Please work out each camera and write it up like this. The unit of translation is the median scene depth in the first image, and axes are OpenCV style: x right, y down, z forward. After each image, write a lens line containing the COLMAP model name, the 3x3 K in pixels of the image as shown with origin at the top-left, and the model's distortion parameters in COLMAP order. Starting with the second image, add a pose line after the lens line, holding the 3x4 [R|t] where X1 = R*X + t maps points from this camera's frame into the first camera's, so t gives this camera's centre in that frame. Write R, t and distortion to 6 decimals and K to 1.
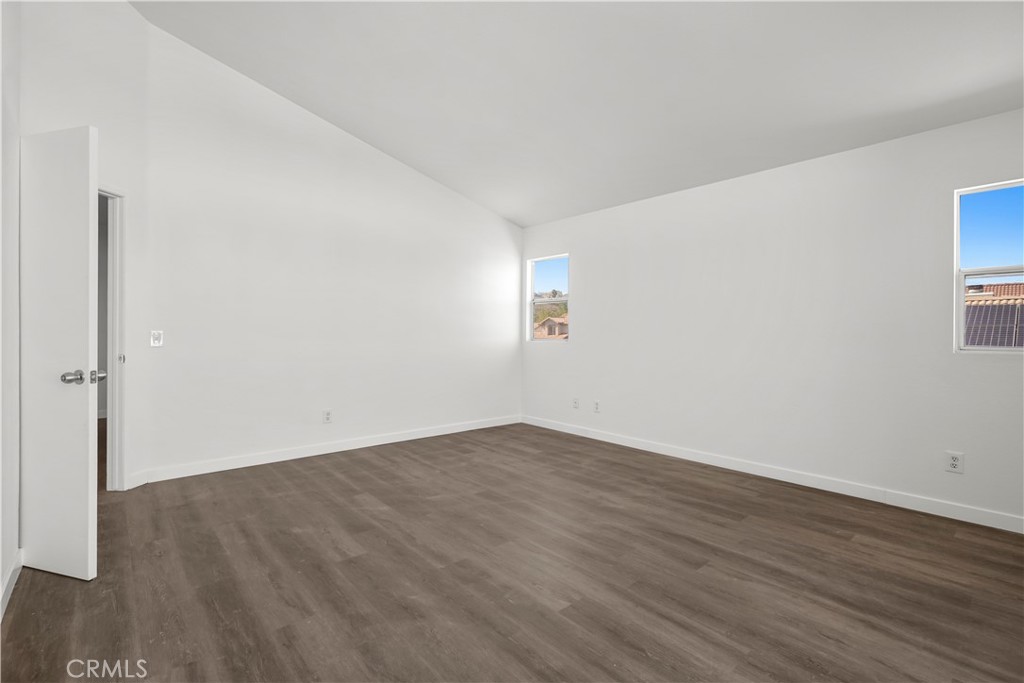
lens RADIAL K [[466.3, 0, 510.9], [0, 466.3, 337.2], [0, 0, 1]] dist [-0.004594, 0.000835]
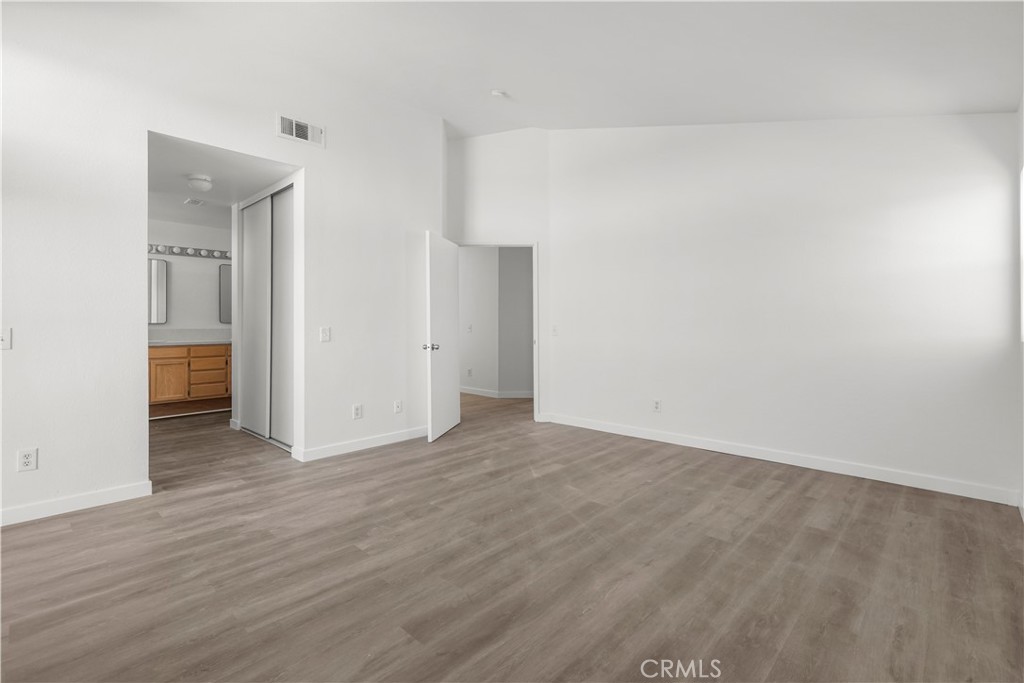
lens RADIAL K [[466.3, 0, 517.9], [0, 466.3, 321.6], [0, 0, 1]] dist [-0.004594, 0.000835]
pose [[0.105494, -0.013029, -0.994335, 1.045787], [-0.007469, 0.999876, -0.013894, -0.005929], [0.994392, 0.008893, 0.105384, 0.959224]]
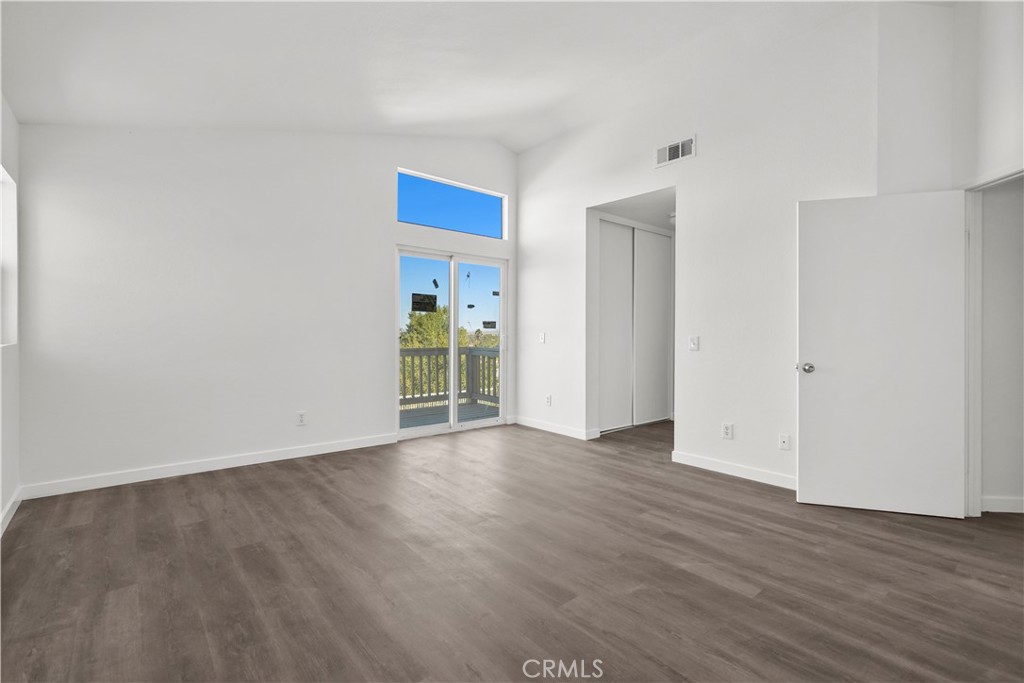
lens RADIAL K [[466.3, 0, 517.3], [0, 466.3, 334.3], [0, 0, 1]] dist [-0.004594, 0.000835]
pose [[-0.999832, -0.017547, 0.005367, 0.005527], [-0.017459, 0.999718, 0.016116, -0.024441], [-0.005649, 0.016020, -0.999856, 2.045091]]
